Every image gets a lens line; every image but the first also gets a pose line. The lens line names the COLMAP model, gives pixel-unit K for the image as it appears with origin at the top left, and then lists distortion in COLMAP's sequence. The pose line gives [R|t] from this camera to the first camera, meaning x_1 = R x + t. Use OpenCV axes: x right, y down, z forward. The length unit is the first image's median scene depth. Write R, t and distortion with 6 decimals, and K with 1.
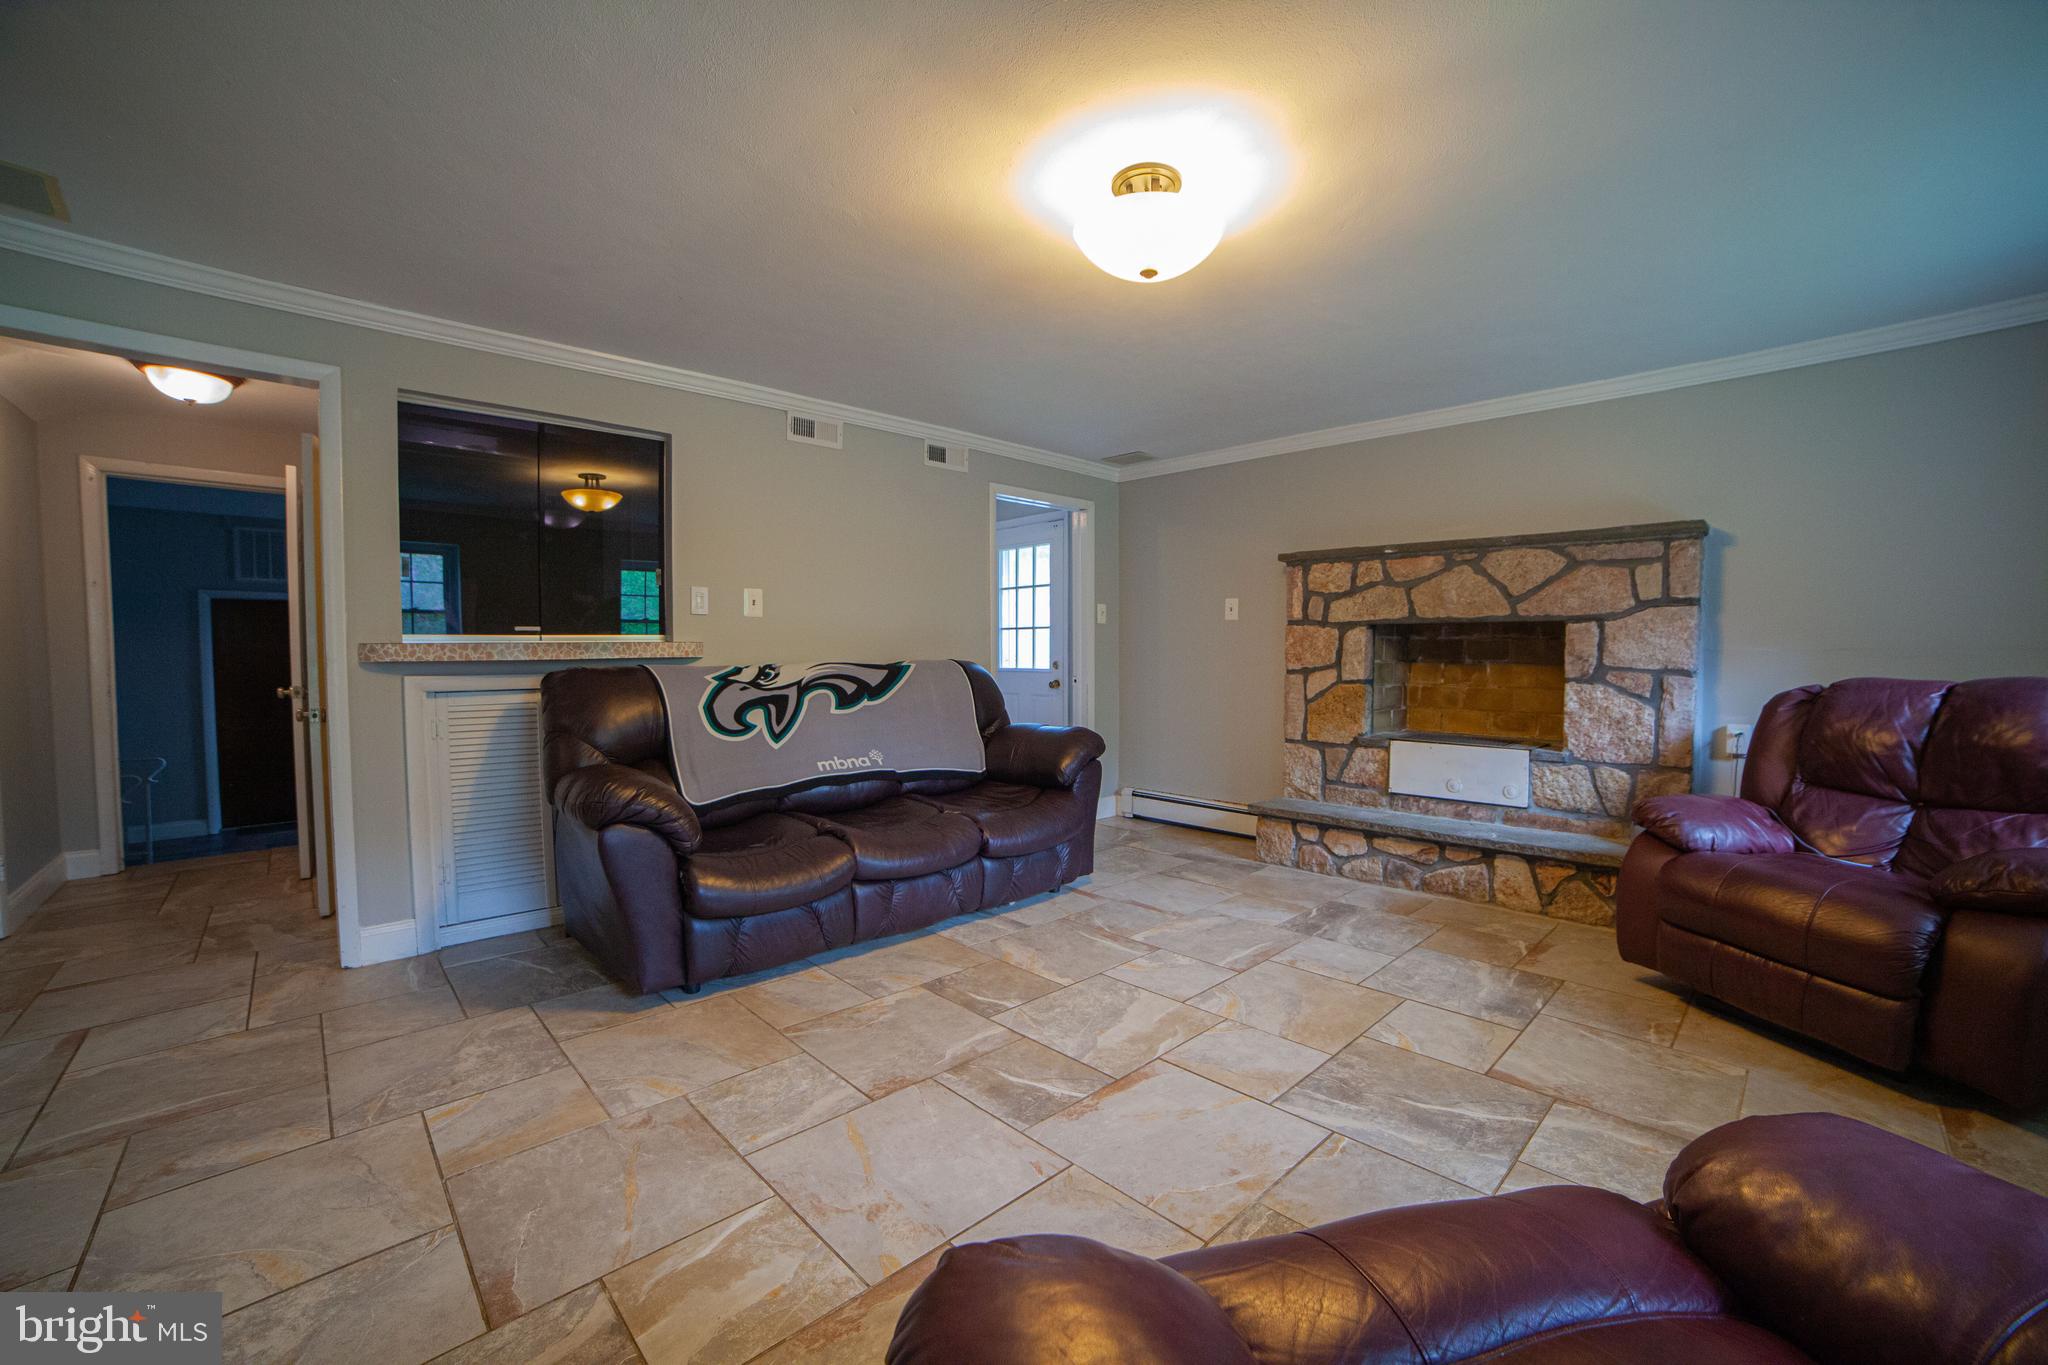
lens RADIAL K [[825.3, 0, 1032.9], [0, 825.3, 688.2], [0, 0, 1]] dist [-0.103670, 0.034653]
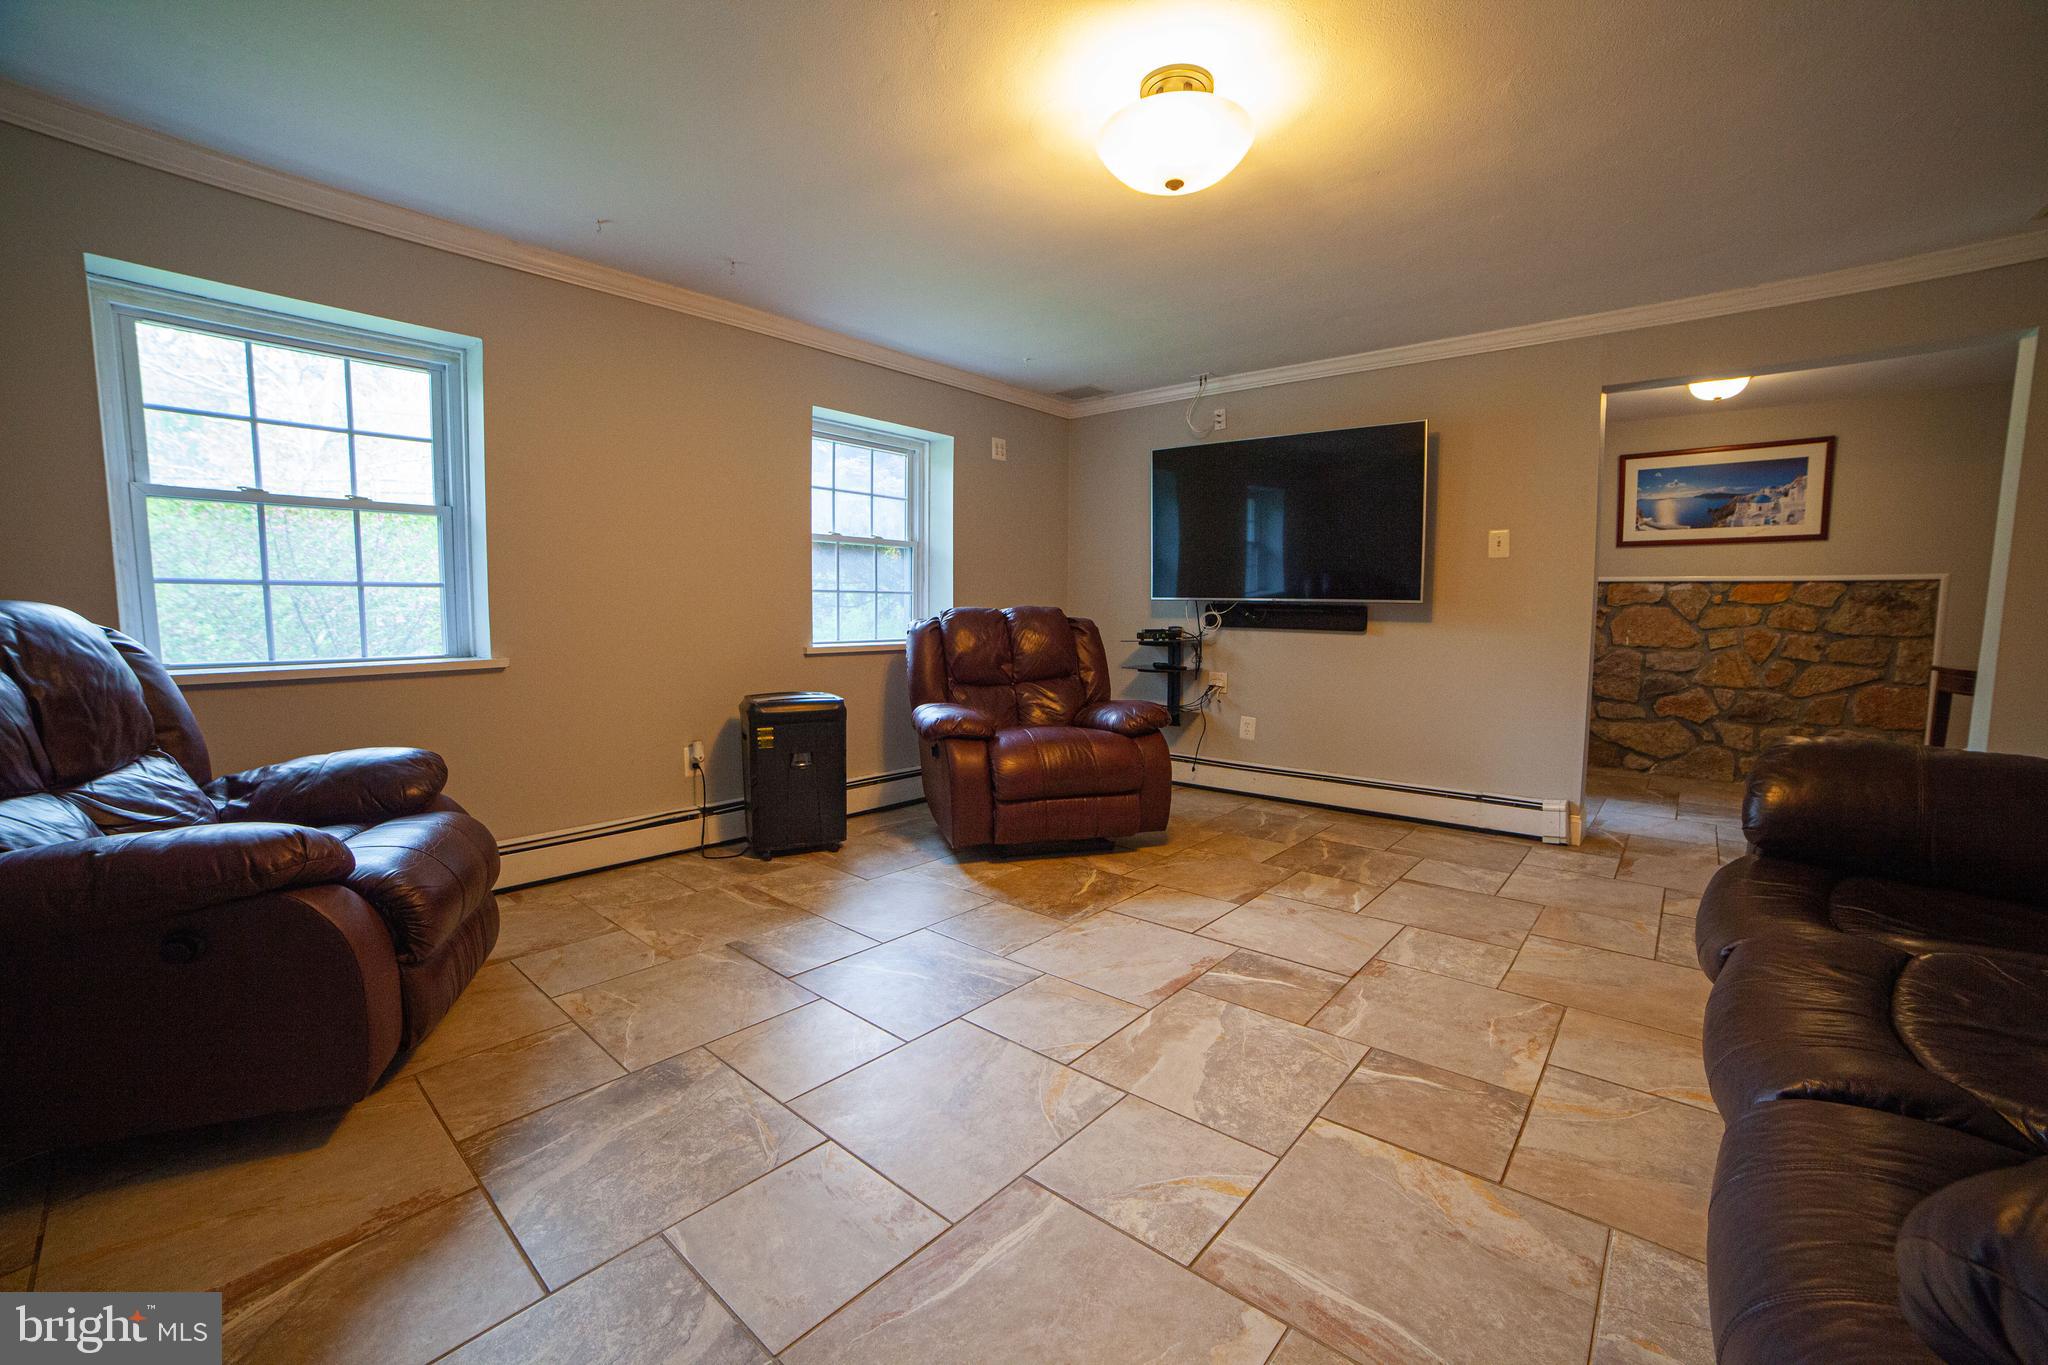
lens RADIAL K [[825.3, 0, 1032.9], [0, 825.3, 688.2], [0, 0, 1]] dist [-0.103670, 0.034653]
pose [[-0.995435, 0.002011, -0.095419, 0.245506], [-0.010752, 0.991051, 0.133053, -0.024357], [0.094833, 0.133472, -0.986505, 1.208873]]
